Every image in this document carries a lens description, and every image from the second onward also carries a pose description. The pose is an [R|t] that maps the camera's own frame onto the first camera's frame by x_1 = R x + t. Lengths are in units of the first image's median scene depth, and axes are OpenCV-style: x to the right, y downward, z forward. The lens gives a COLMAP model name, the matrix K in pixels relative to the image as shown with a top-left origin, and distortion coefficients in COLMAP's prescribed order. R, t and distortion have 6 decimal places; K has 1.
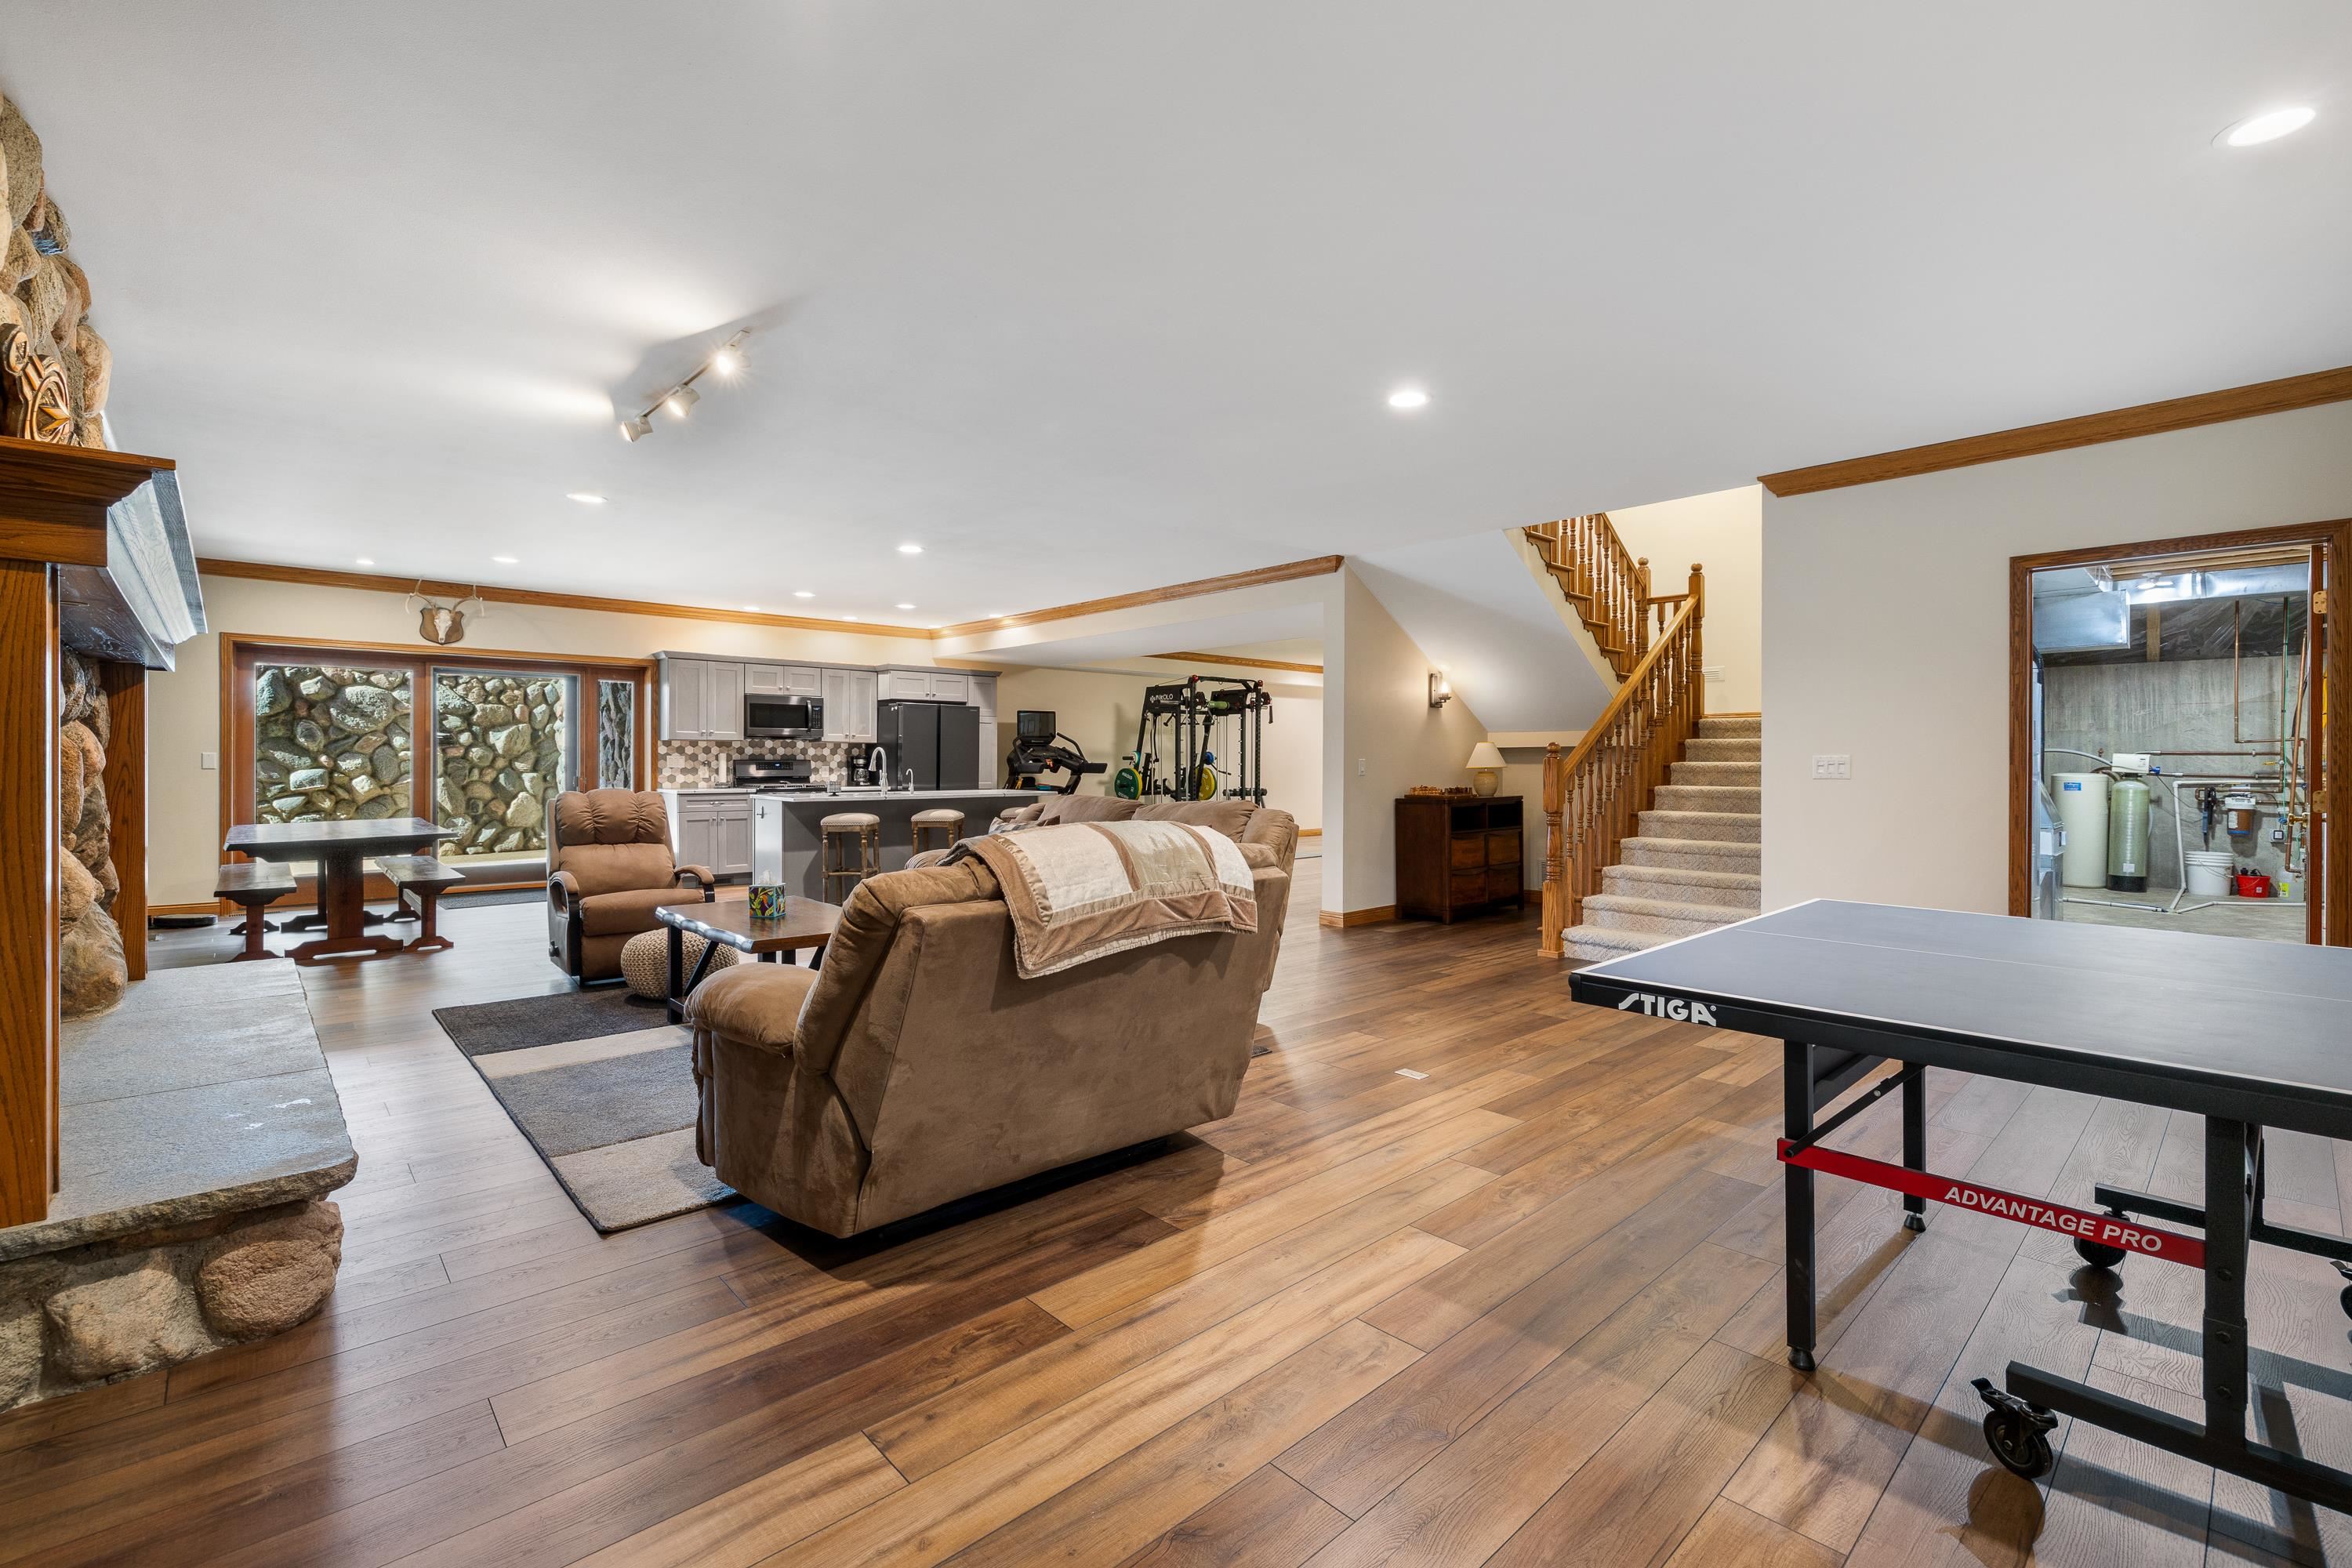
lens RADIAL K [[1020.7, 0, 1193.6], [0, 1020.7, 769.3], [0, 0, 1]] dist [-0.001065, 0.000252]
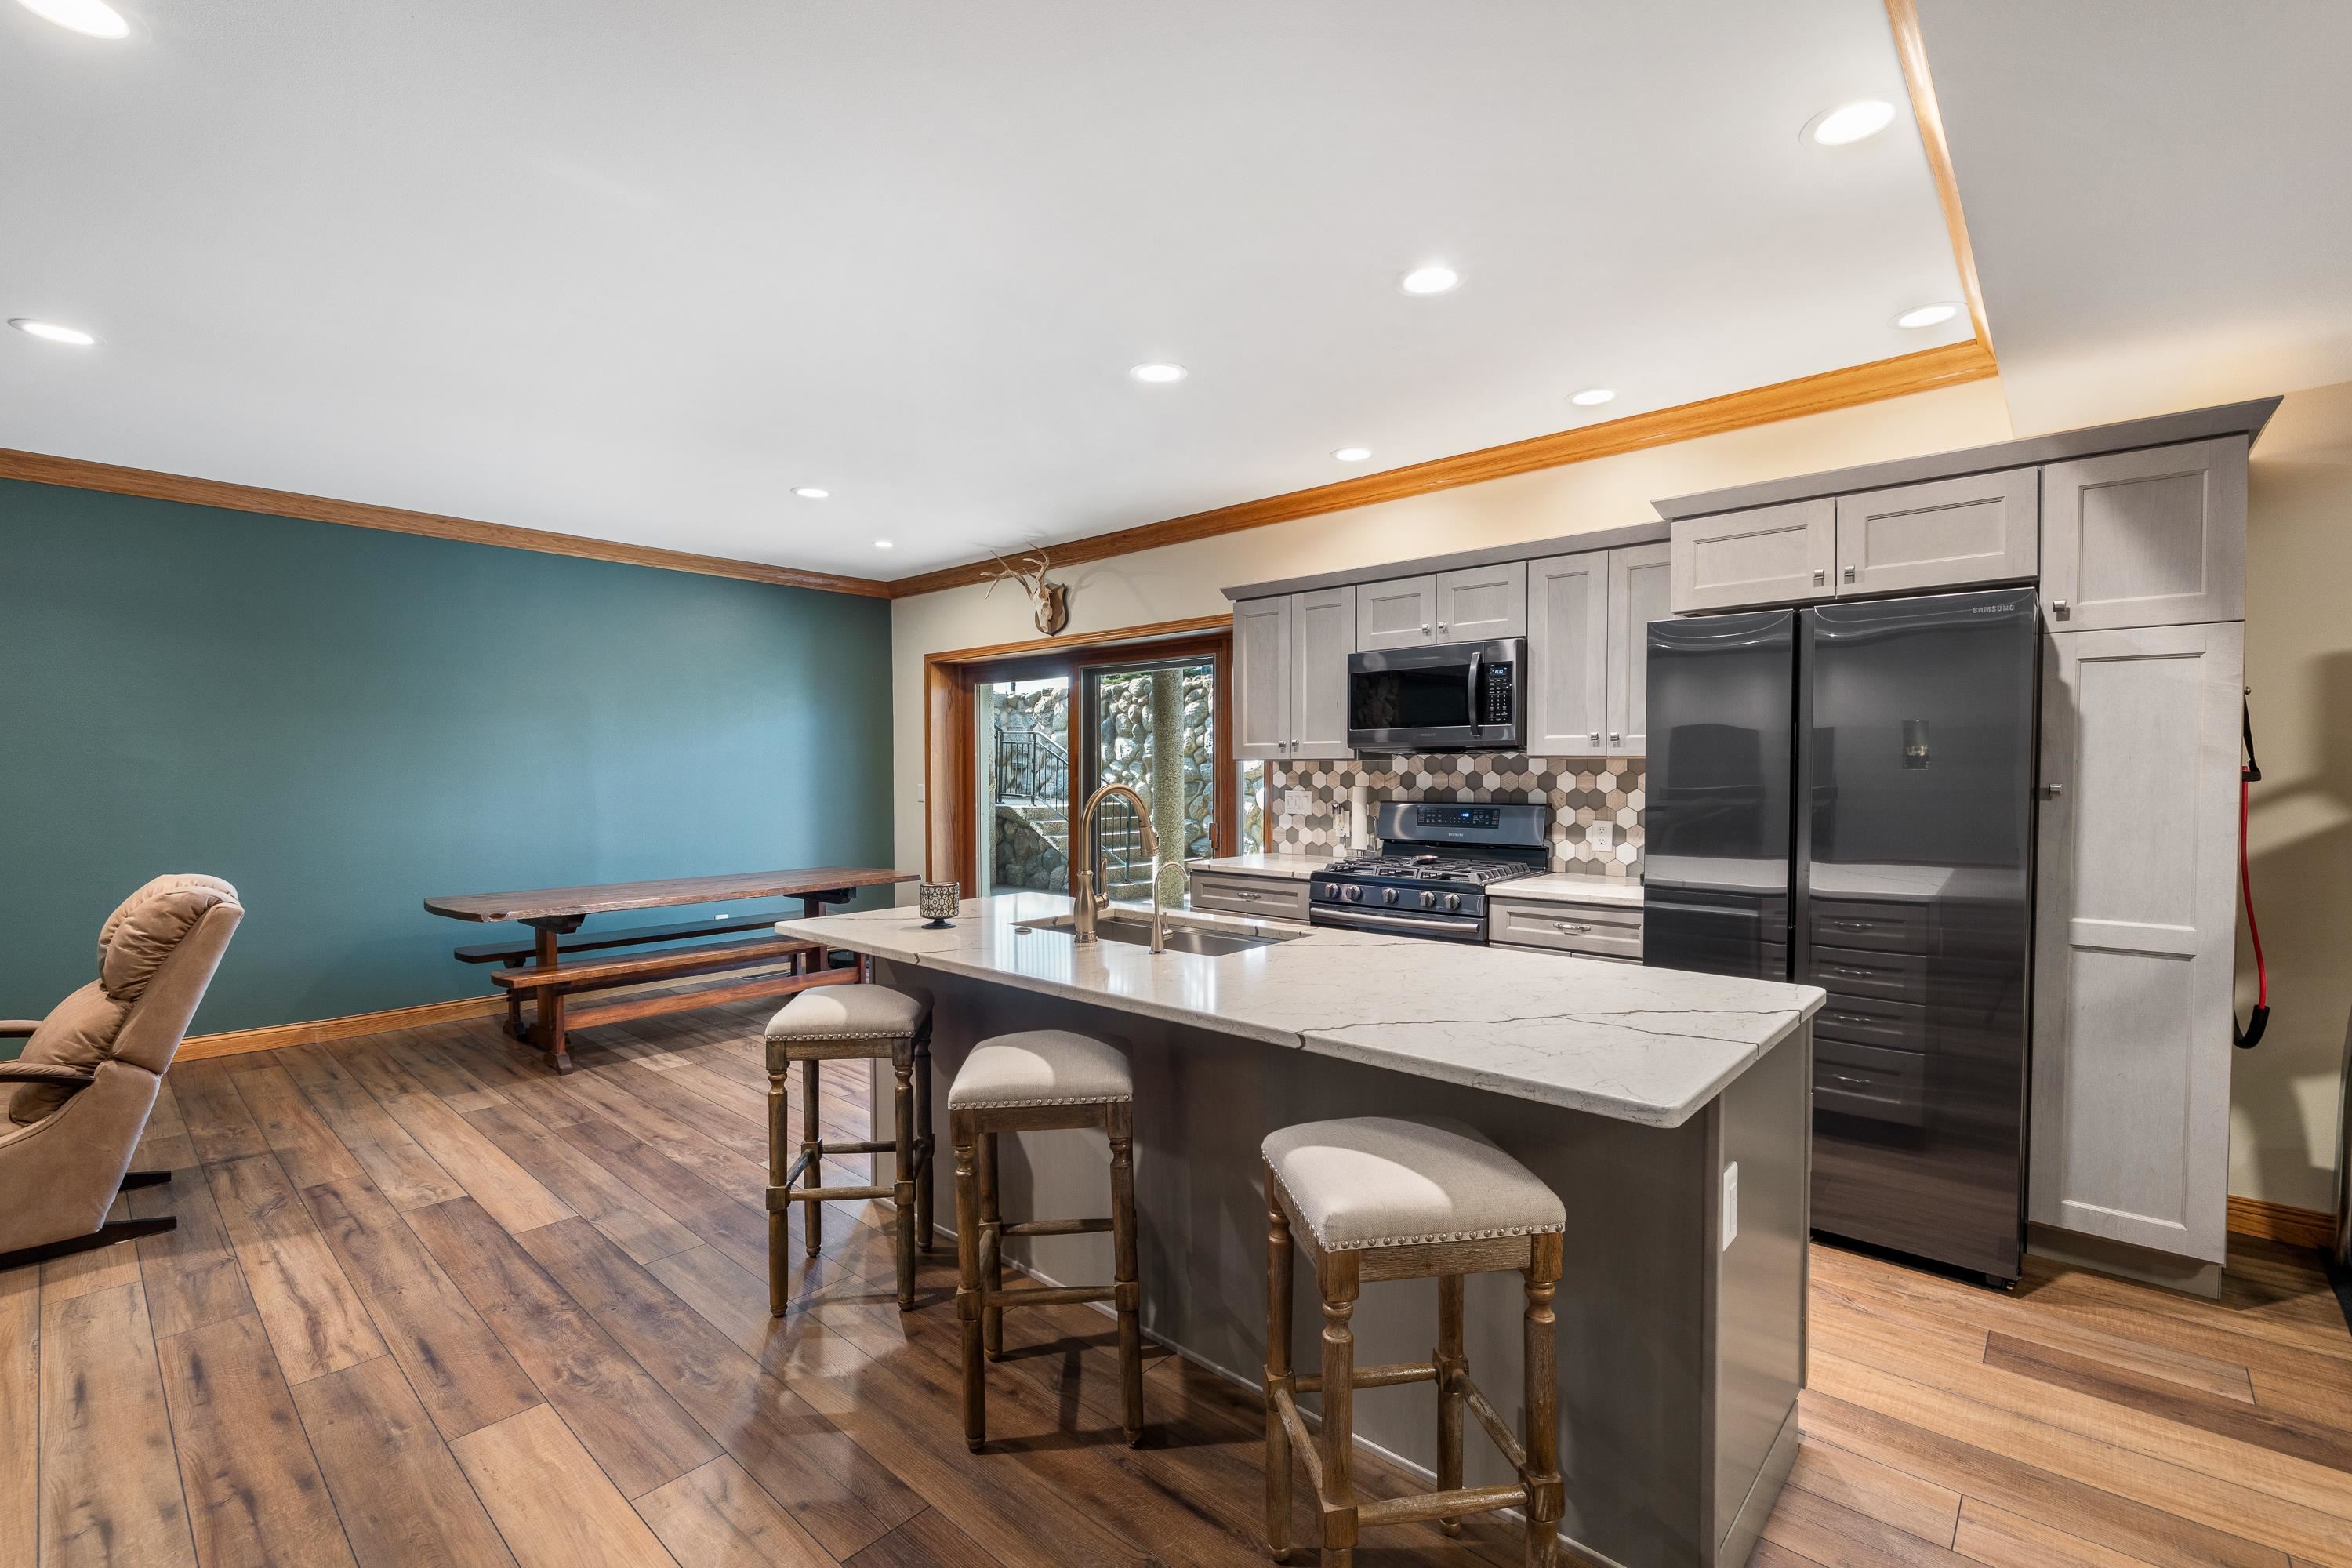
lens RADIAL K [[1020.7, 0, 1173.3], [0, 1020.7, 800.3], [0, 0, 1]] dist [-0.001065, 0.000252]
pose [[0.077569, 0.027683, -0.996603, -0.002541], [-0.005102, 0.999612, 0.027370, -0.020021], [0.996974, 0.002961, 0.077680, 0.810157]]
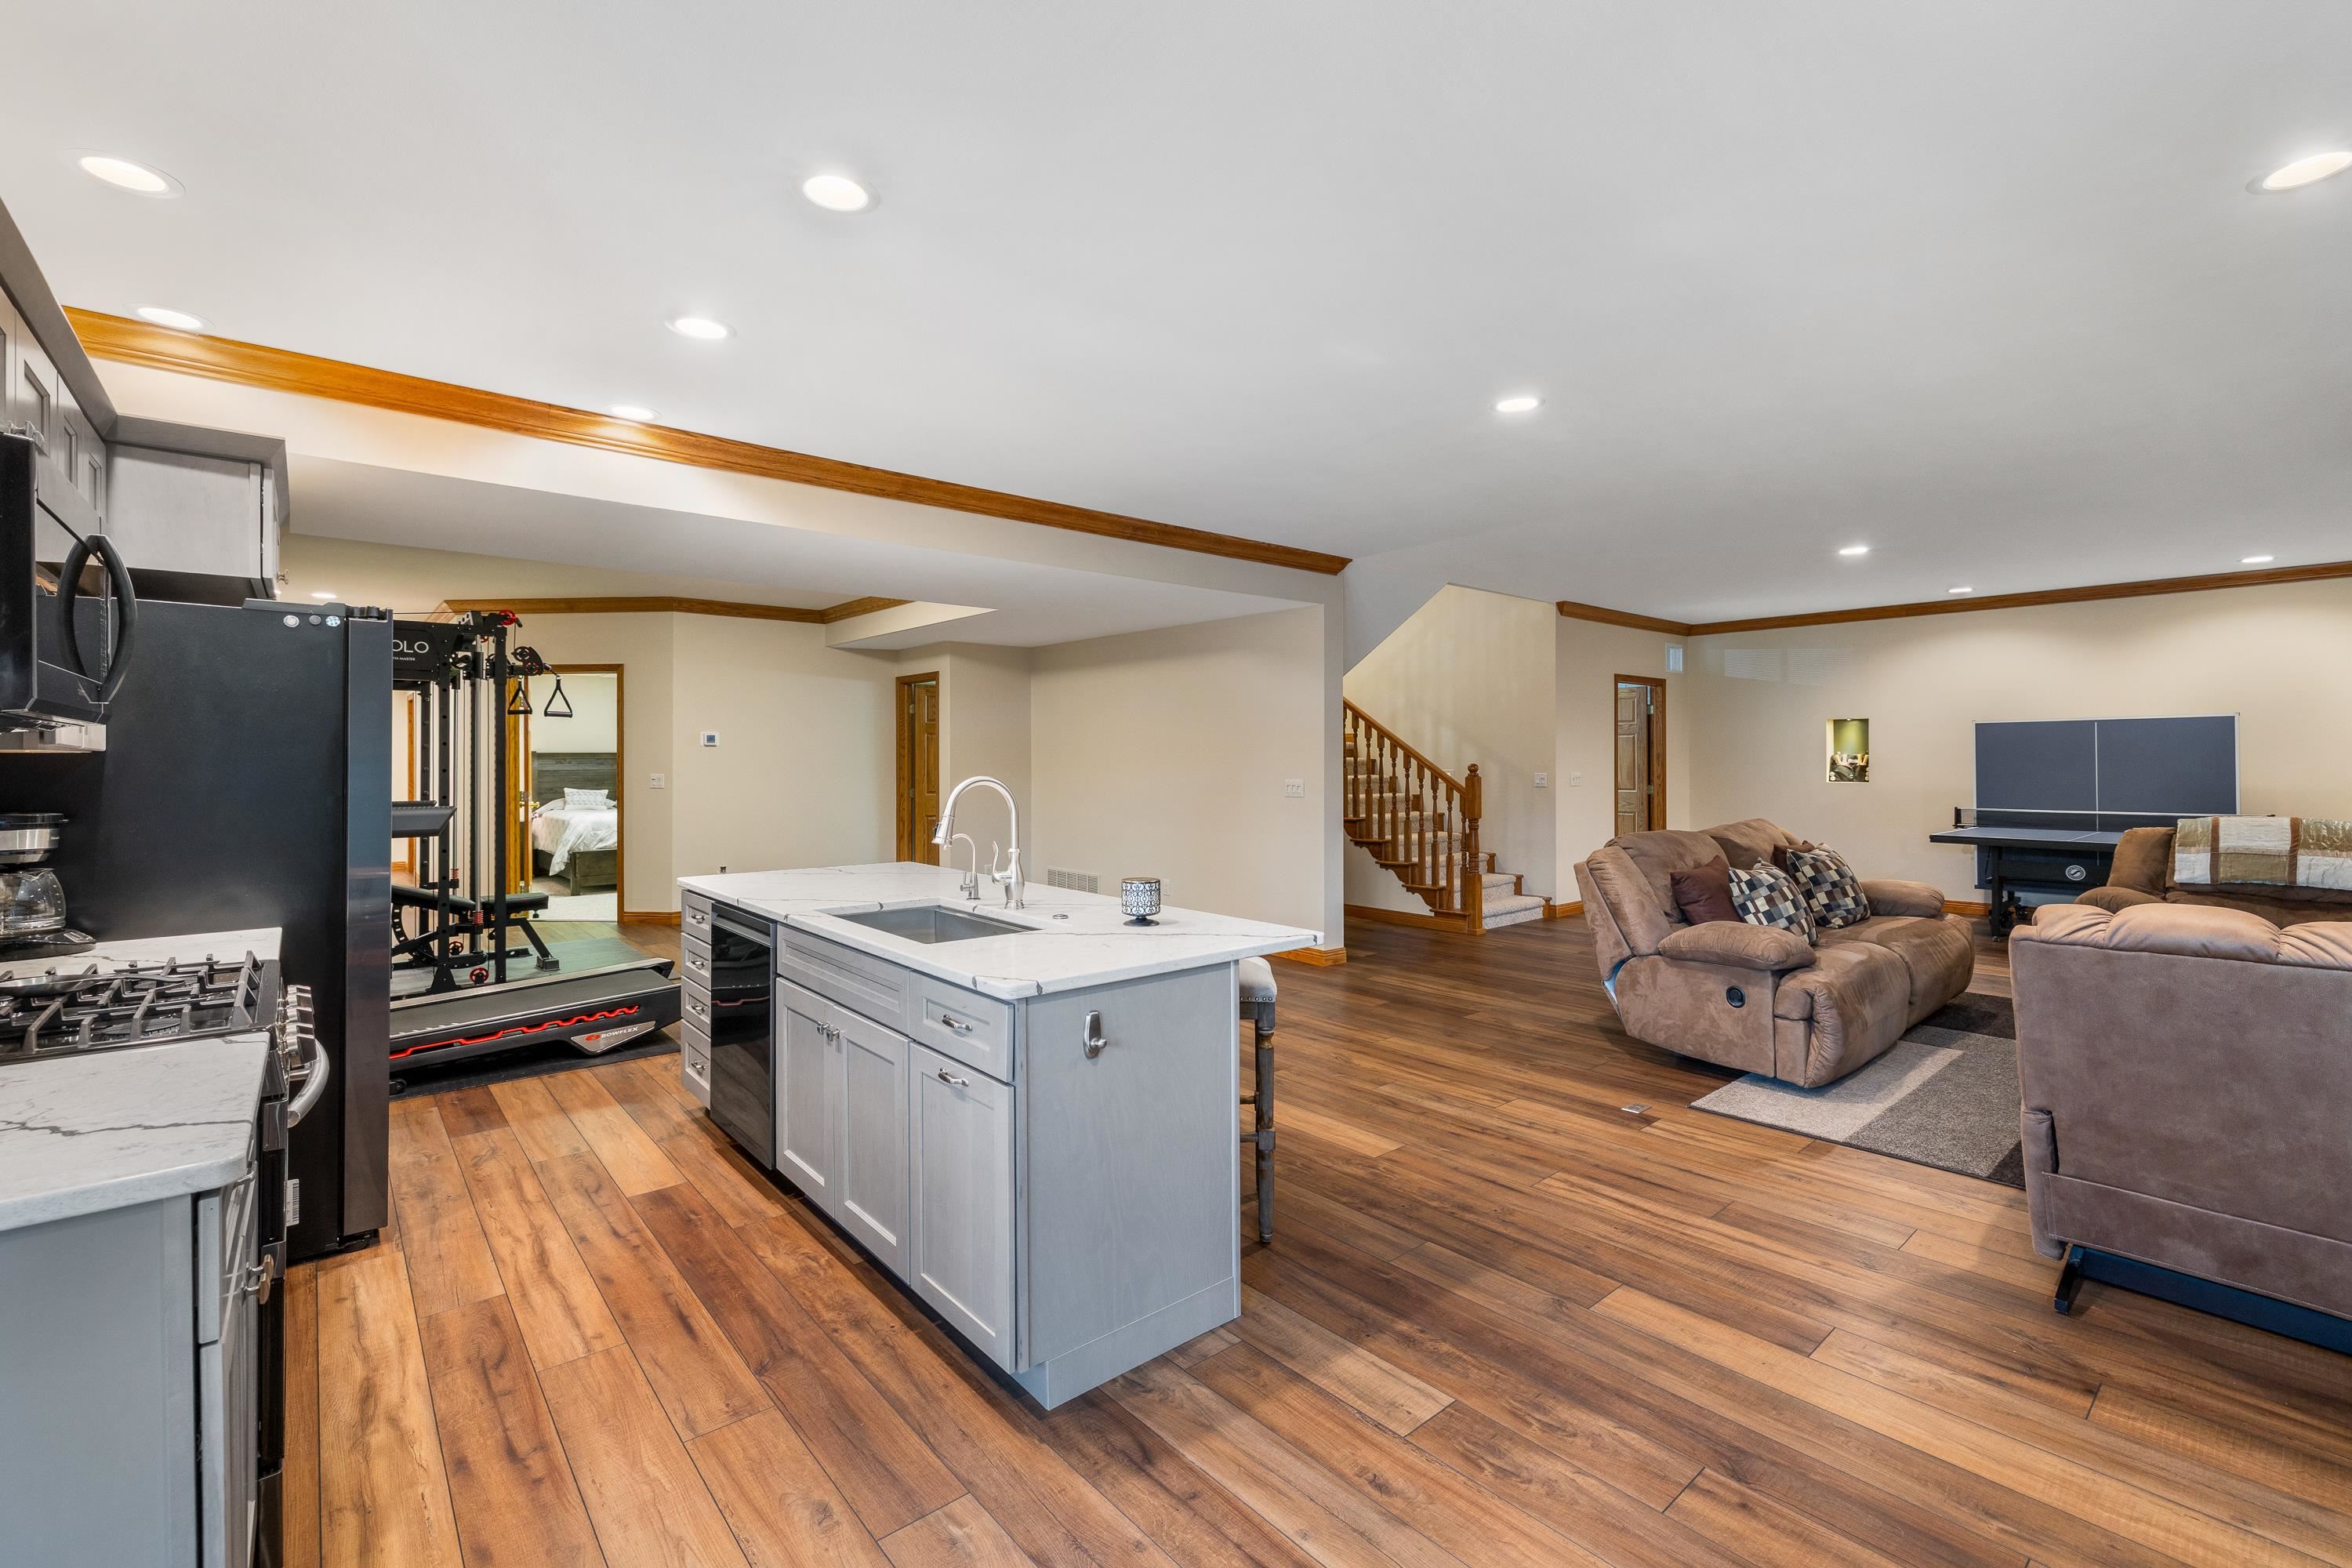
lens RADIAL K [[1020.7, 0, 1194.1], [0, 1020.7, 769.1], [0, 0, 1]] dist [-0.001065, 0.000252]
pose [[0.034120, -0.012868, 0.999335, -0.529001], [0.010724, 0.999864, 0.012508, -0.022382], [-0.999360, 0.010290, 0.034253, 0.747839]]
